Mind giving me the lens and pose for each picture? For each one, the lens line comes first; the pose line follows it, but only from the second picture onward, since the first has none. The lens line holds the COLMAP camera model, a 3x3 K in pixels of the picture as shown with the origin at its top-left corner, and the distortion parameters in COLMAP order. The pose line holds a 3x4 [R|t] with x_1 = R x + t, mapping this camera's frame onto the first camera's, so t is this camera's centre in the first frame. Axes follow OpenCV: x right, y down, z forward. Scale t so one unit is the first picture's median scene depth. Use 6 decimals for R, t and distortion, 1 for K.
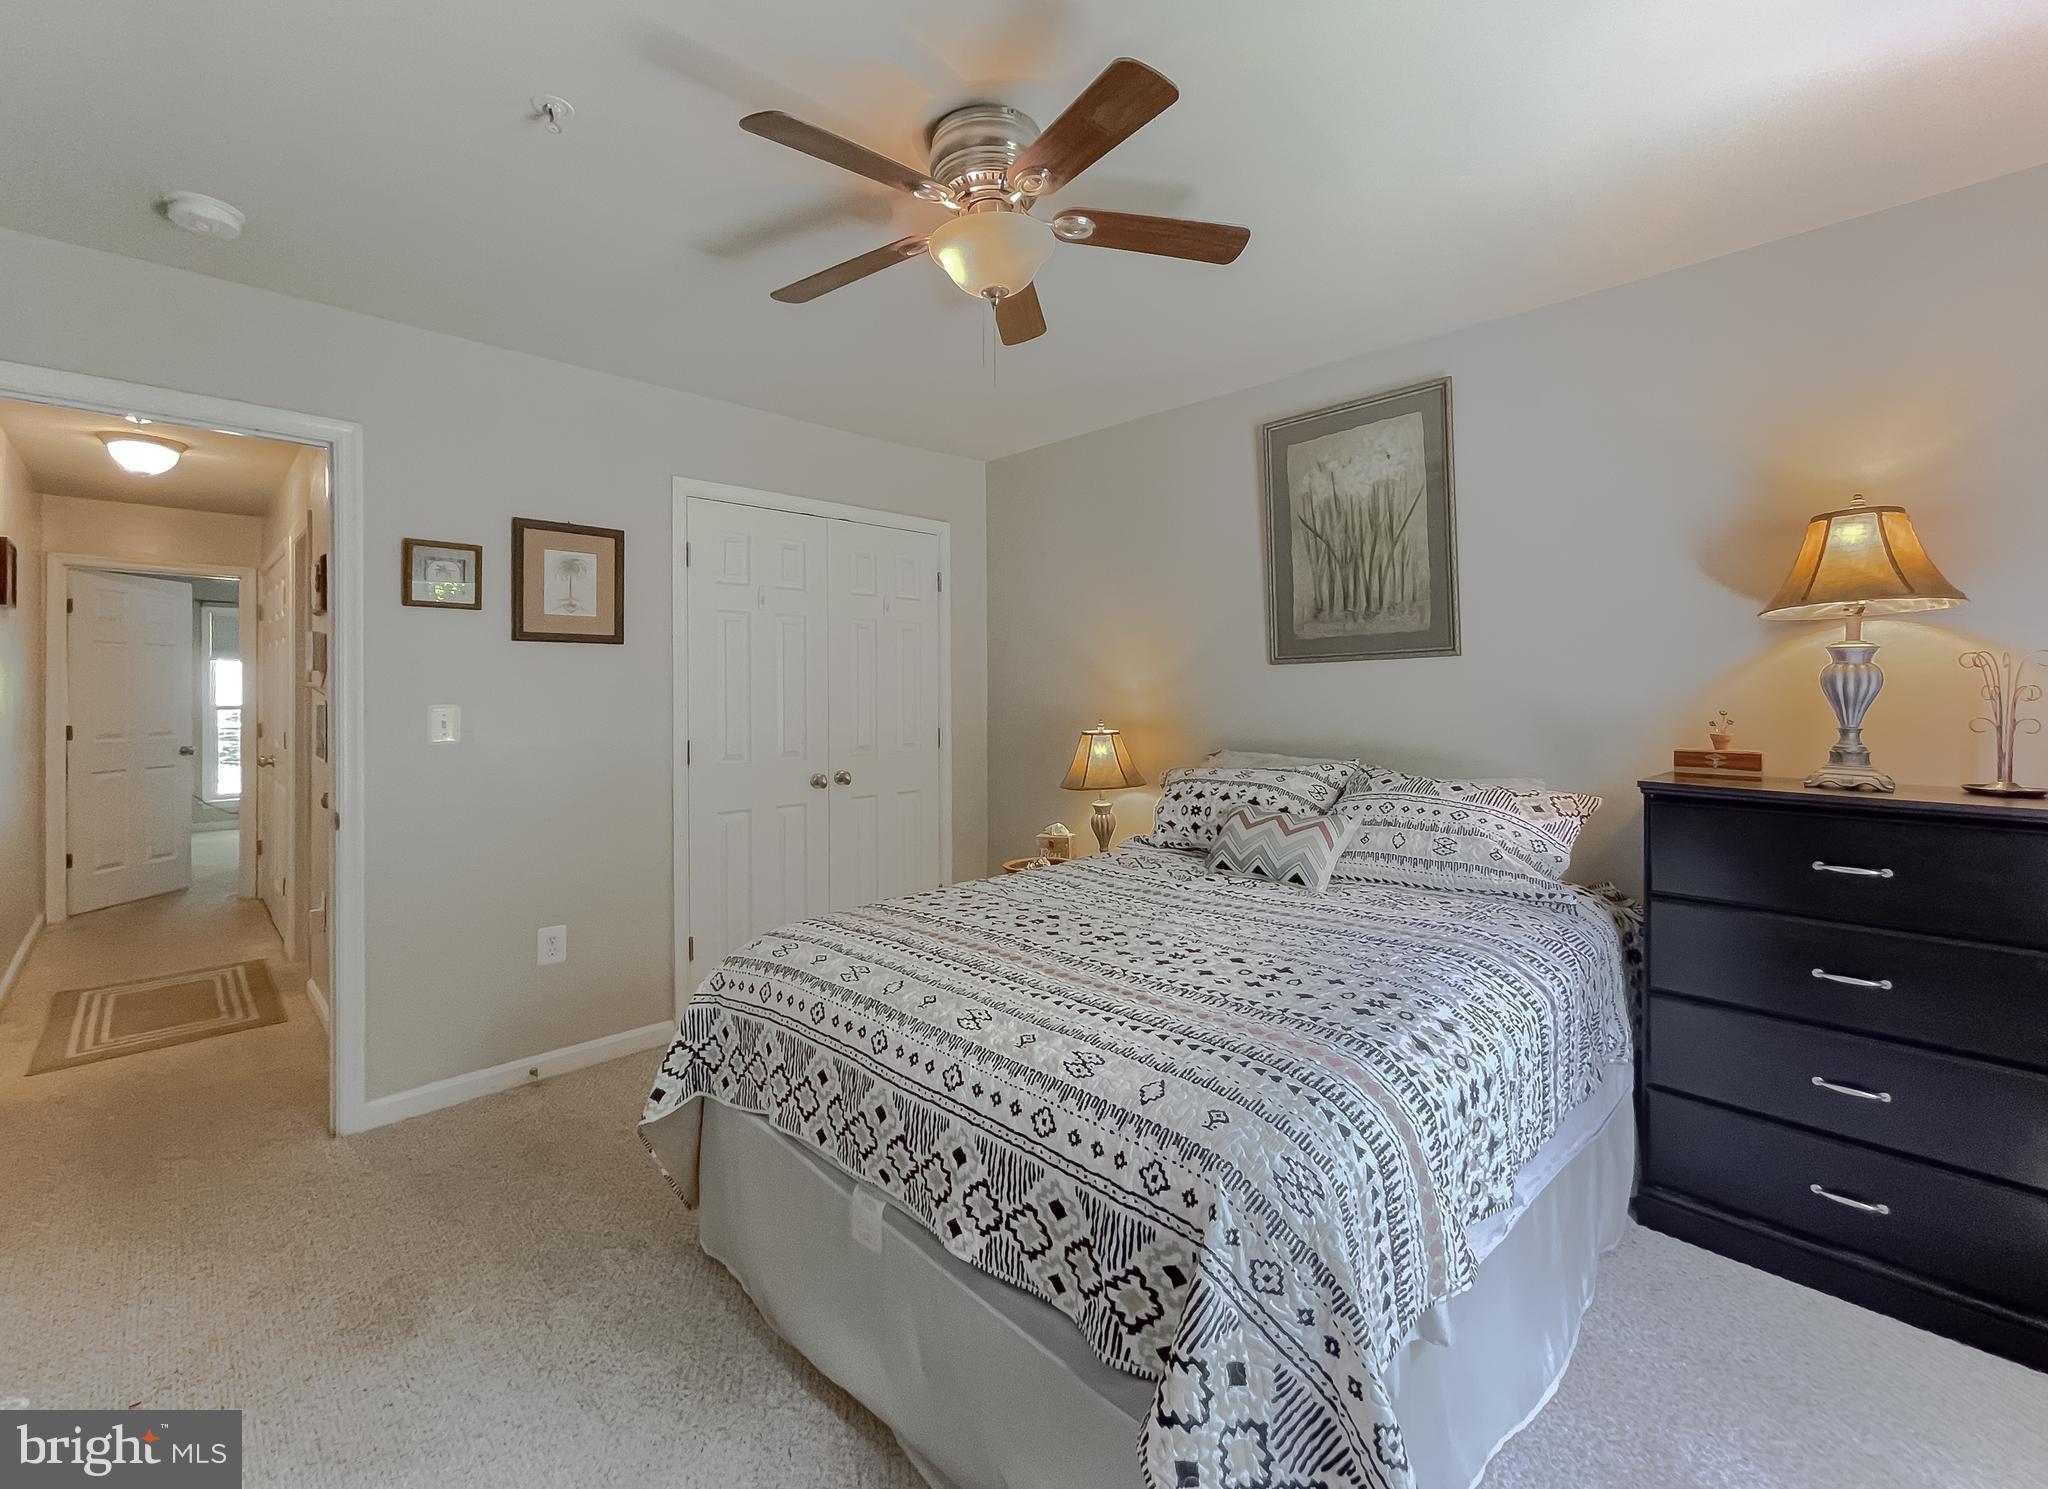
lens RADIAL K [[862.1, 0, 1030.9], [0, 862.1, 683.3], [0, 0, 1]] dist [-0.000105, 0.000024]
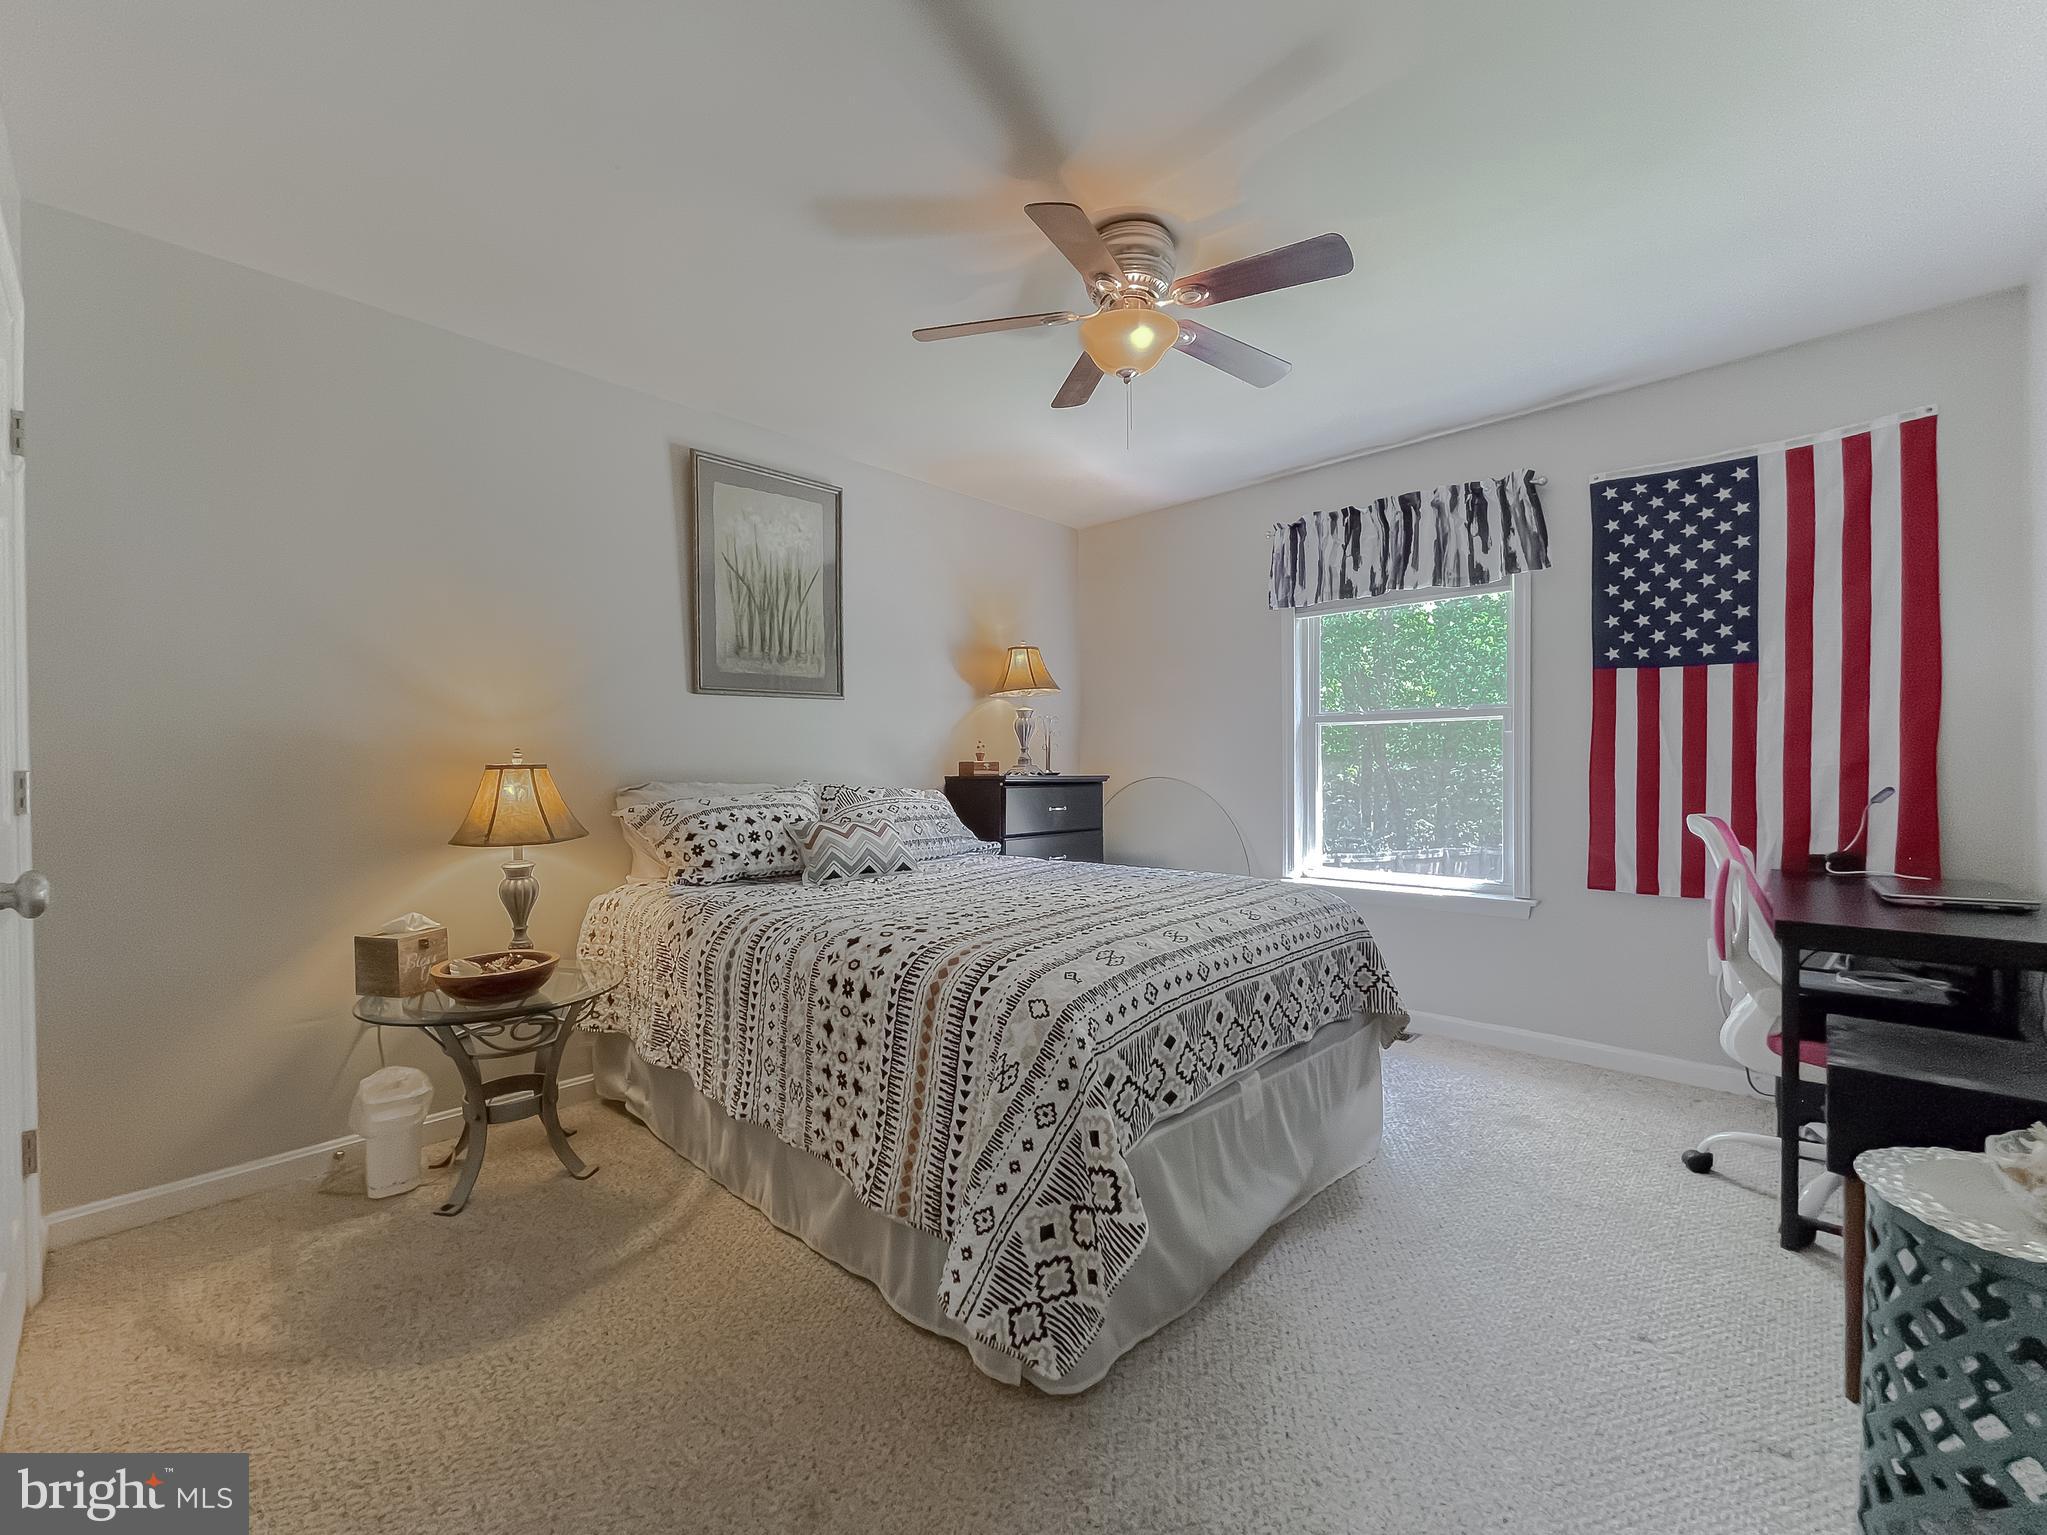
lens RADIAL K [[834.7, 0, 1015.0], [0, 834.7, 773.4], [0, 0, 1]] dist [-0.023458, 0.019227]
pose [[-0.056074, -0.007910, 0.998395, -0.771880], [-0.000980, 0.999969, 0.007868, 0.068514], [-0.998426, -0.000537, -0.056080, 0.762306]]
